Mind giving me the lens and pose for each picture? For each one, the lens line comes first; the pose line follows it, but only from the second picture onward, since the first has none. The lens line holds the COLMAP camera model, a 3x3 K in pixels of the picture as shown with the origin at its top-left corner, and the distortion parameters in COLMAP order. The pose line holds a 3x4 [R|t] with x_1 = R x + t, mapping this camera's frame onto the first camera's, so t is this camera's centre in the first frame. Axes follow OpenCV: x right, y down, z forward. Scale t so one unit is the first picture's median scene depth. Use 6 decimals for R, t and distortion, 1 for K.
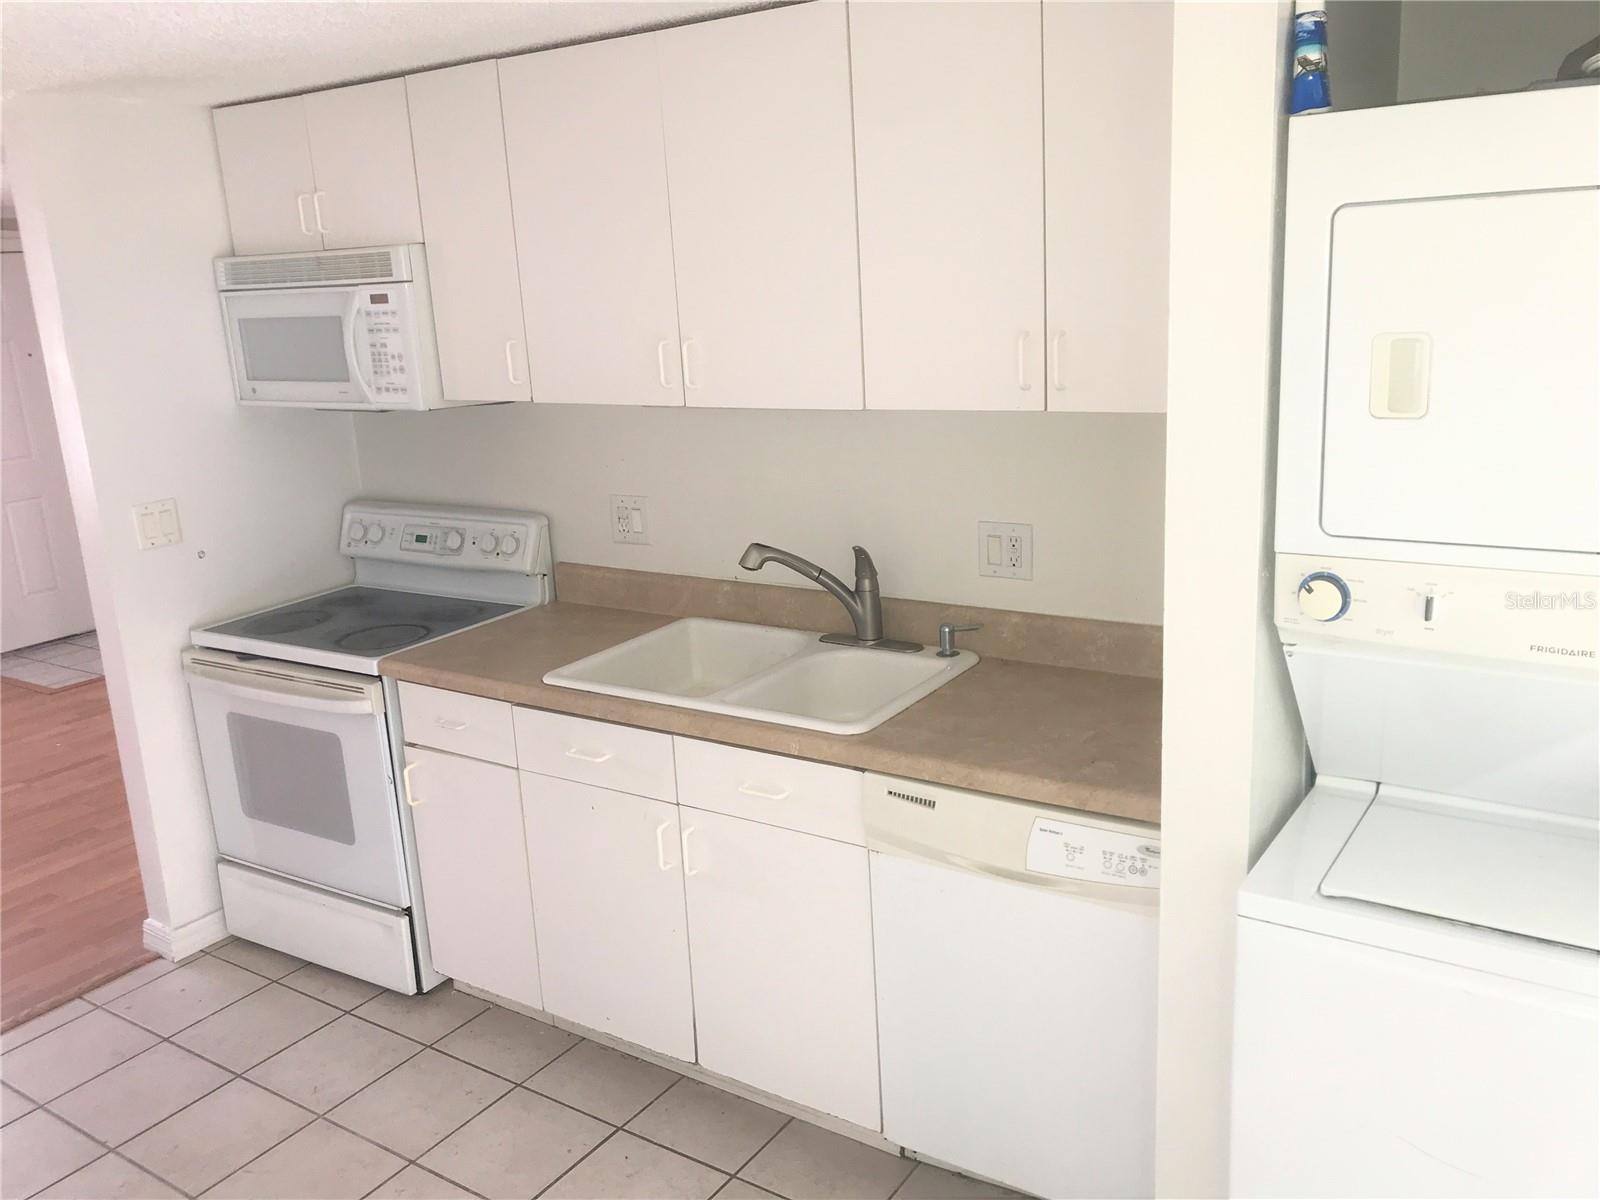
lens RADIAL K [[1331.1, 0, 797.0], [0, 1331.1, 598.3], [0, 0, 1]] dist [0.007678, -0.026327]
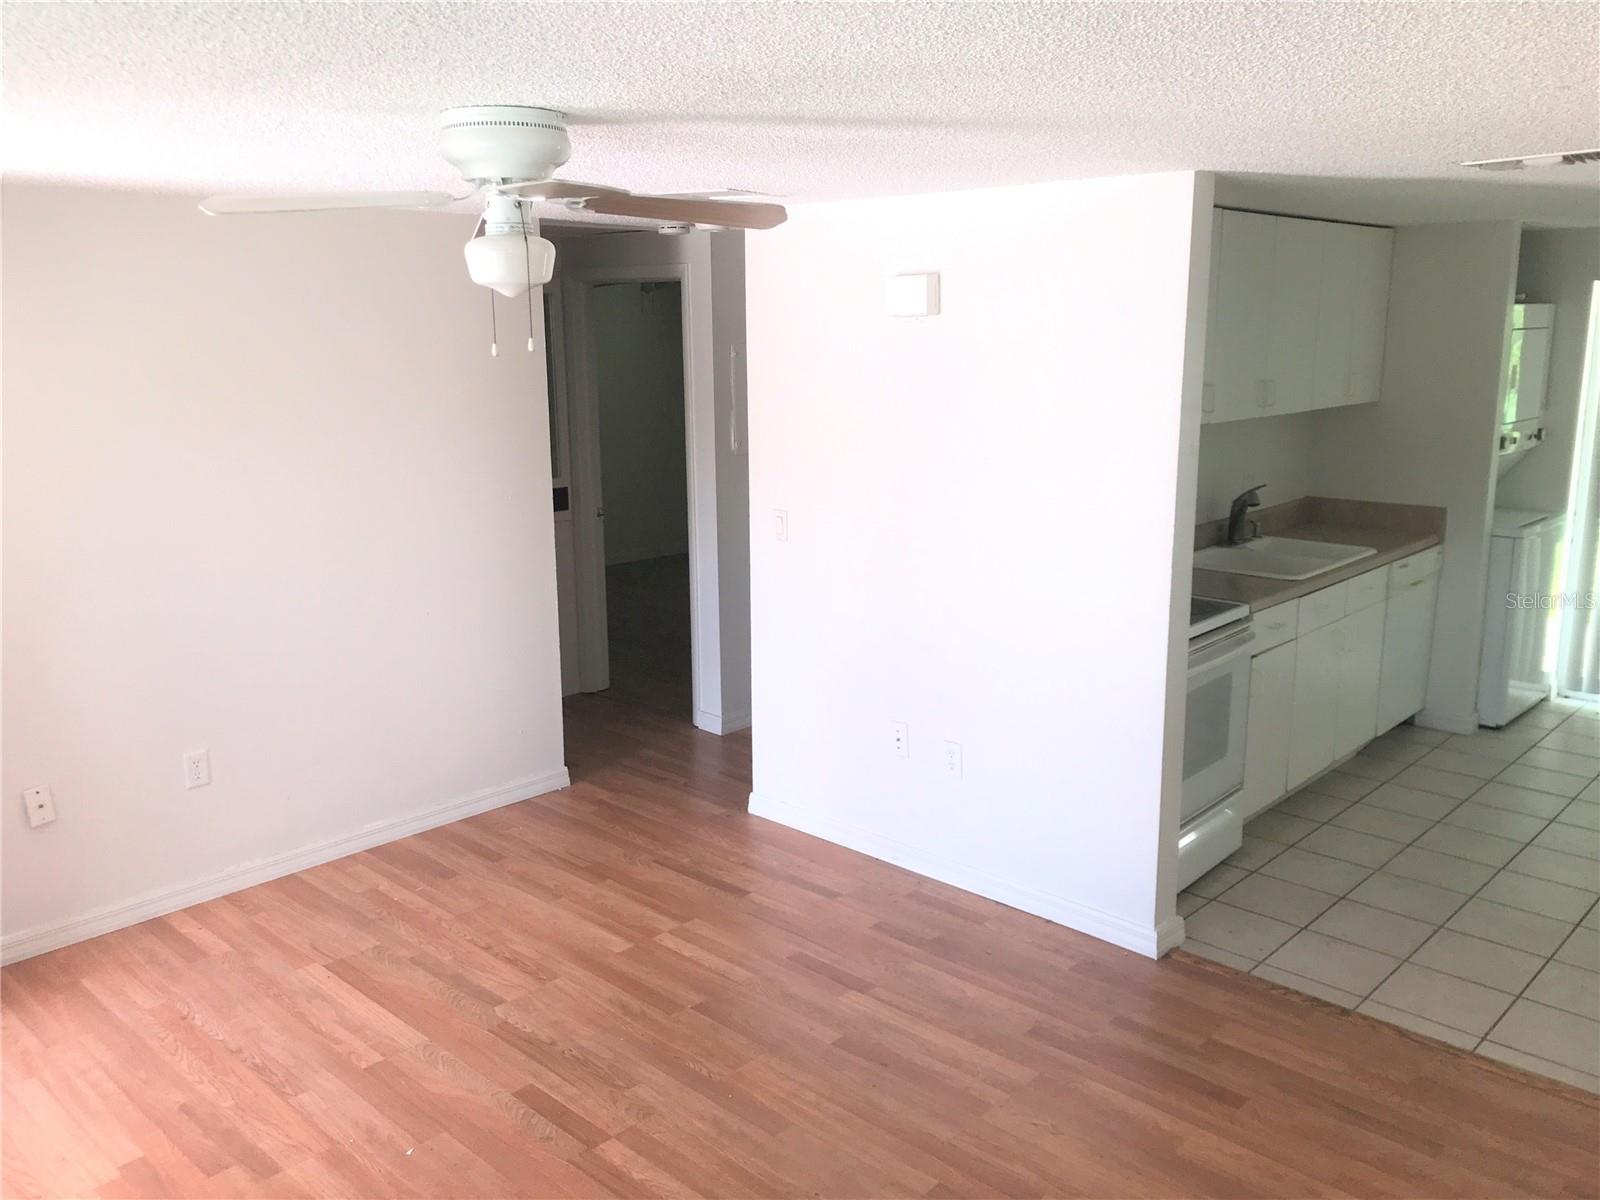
lens RADIAL K [[1331.1, 0, 794.3], [0, 1331.1, 577.7], [0, 0, 1]] dist [0.007678, -0.026327]
pose [[0.157335, -0.142608, 0.977194, -1.731920], [0.235358, 0.966420, 0.103142, -0.236797], [-0.959089, 0.213763, 0.185616, 1.161139]]
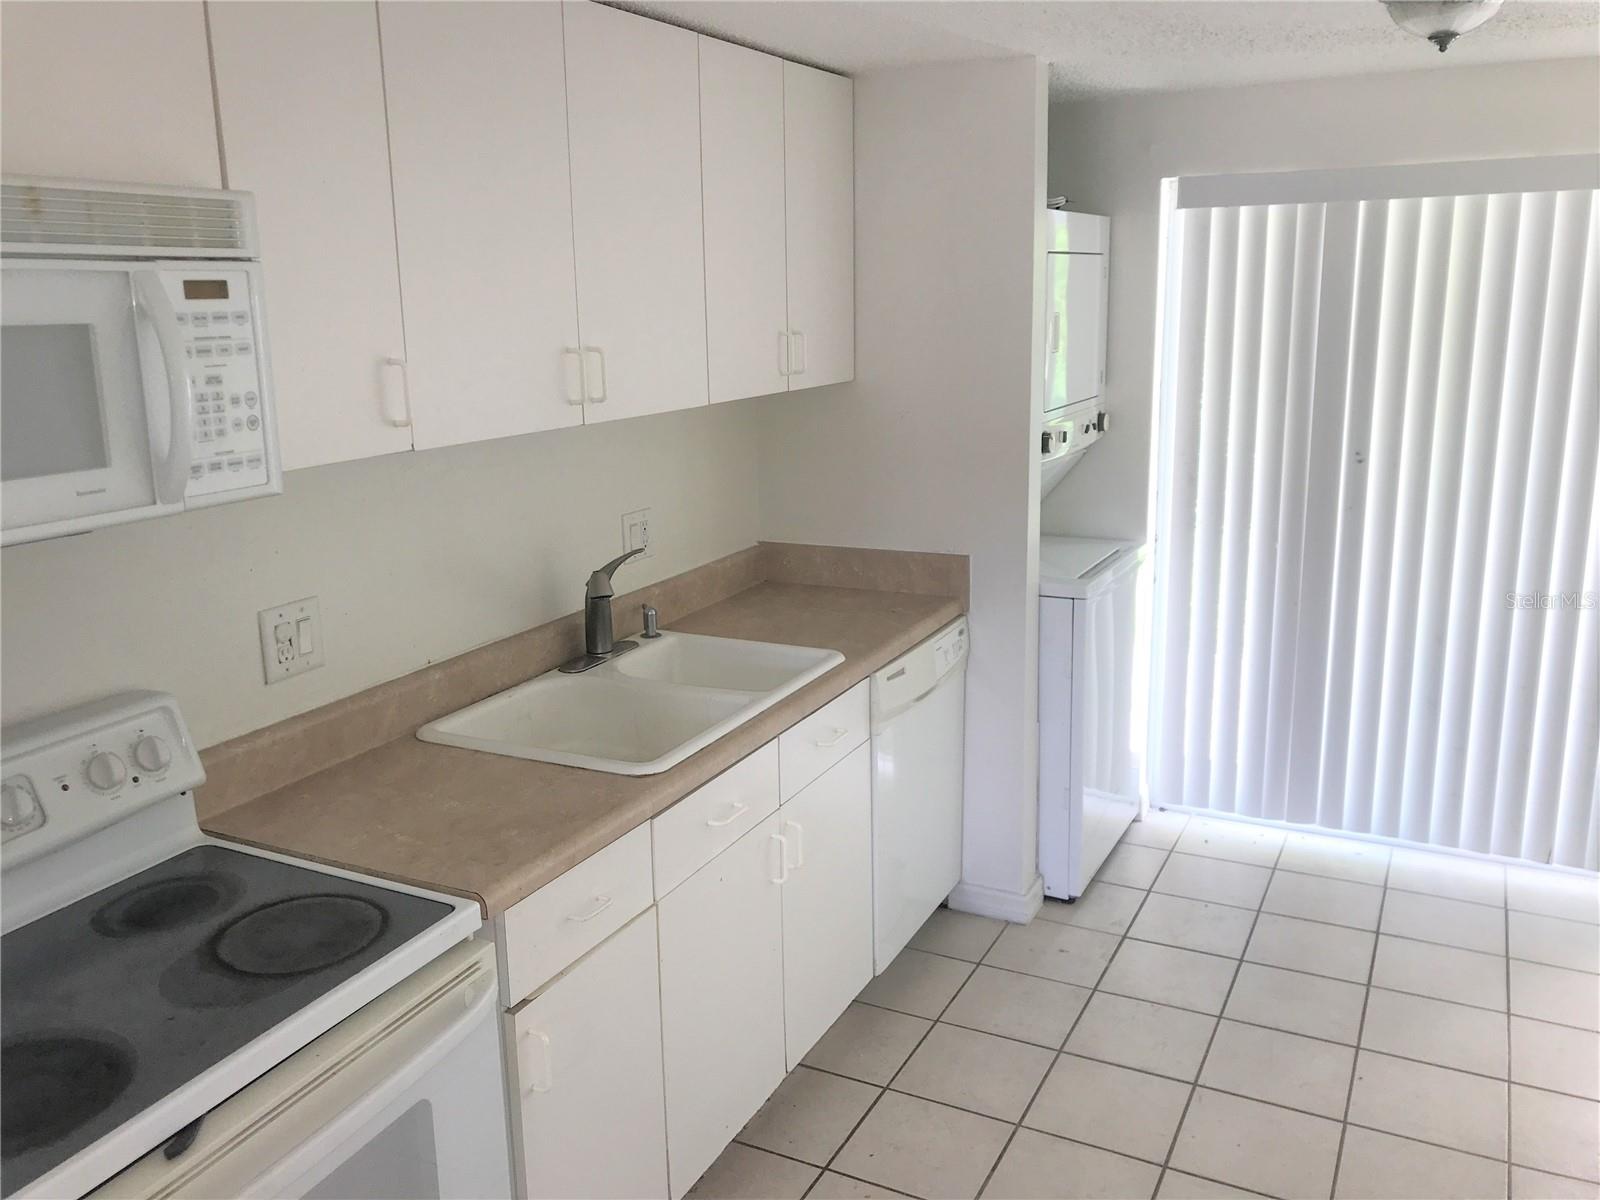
lens RADIAL K [[1331.1, 0, 799.6], [0, 1331.1, 599.6], [0, 0, 1]] dist [0.007678, -0.026327]
pose [[-0.127909, -0.170459, 0.977028, -0.858237], [0.268498, 0.942381, 0.199565, -0.152378], [-0.954750, 0.287856, -0.074771, 0.849299]]
